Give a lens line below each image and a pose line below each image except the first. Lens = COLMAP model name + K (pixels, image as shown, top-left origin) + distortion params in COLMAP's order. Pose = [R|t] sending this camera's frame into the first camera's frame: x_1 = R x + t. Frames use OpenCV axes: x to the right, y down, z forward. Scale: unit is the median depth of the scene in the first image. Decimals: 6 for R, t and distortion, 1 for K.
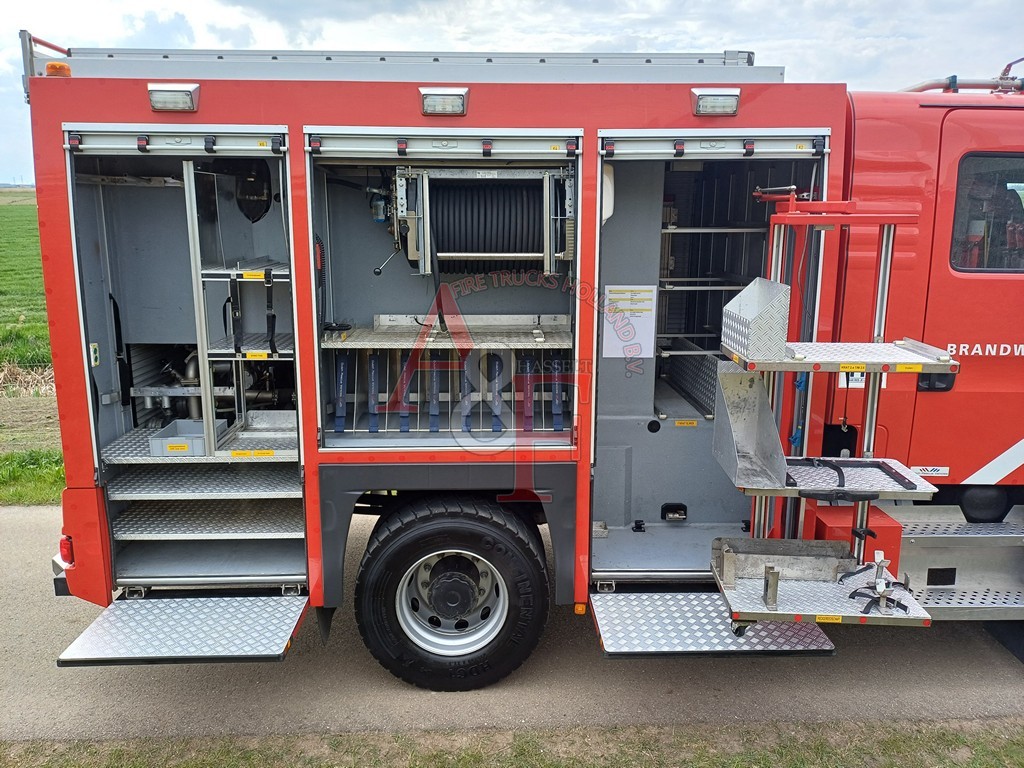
lens RADIAL K [[769.7, 0, 516.4], [0, 769.7, 377.5], [0, 0, 1]] dist [0.048651, -0.063033]
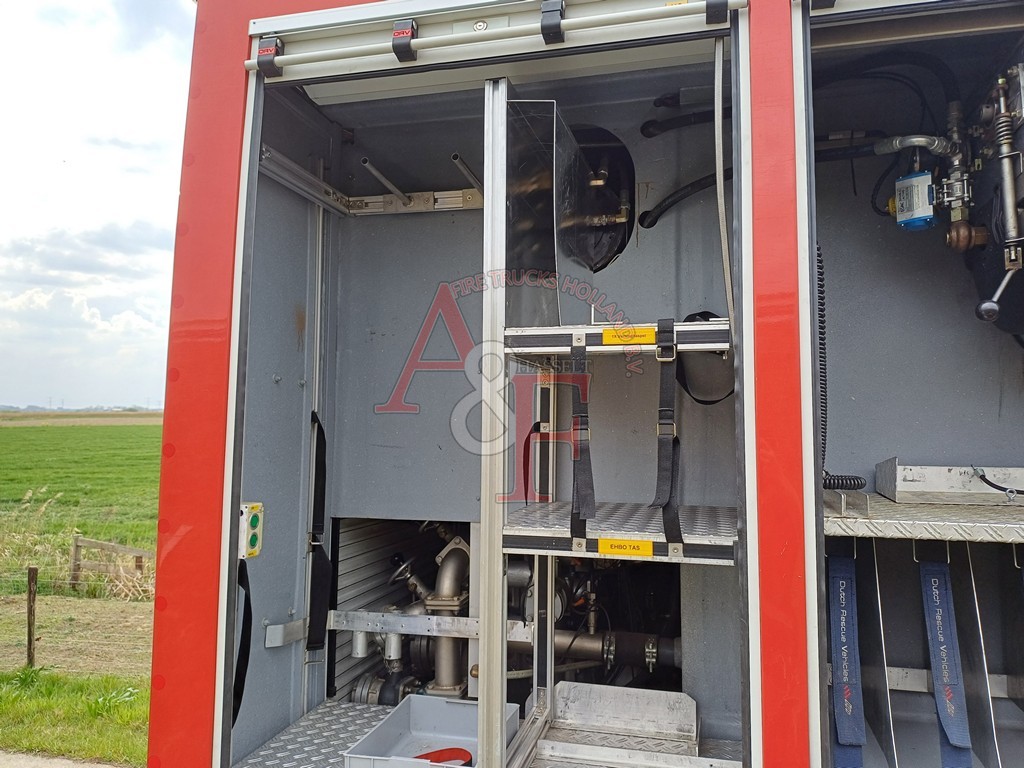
lens RADIAL K [[768.8, 0, 514.8], [0, 768.8, 369.8], [0, 0, 1]] dist [0.063812, -0.001803]
pose [[0.960313, -0.022513, -0.278016, -0.254005], [-0.057918, 0.958917, -0.277711, -0.003207], [0.272846, 0.282792, 0.919556, 0.556833]]
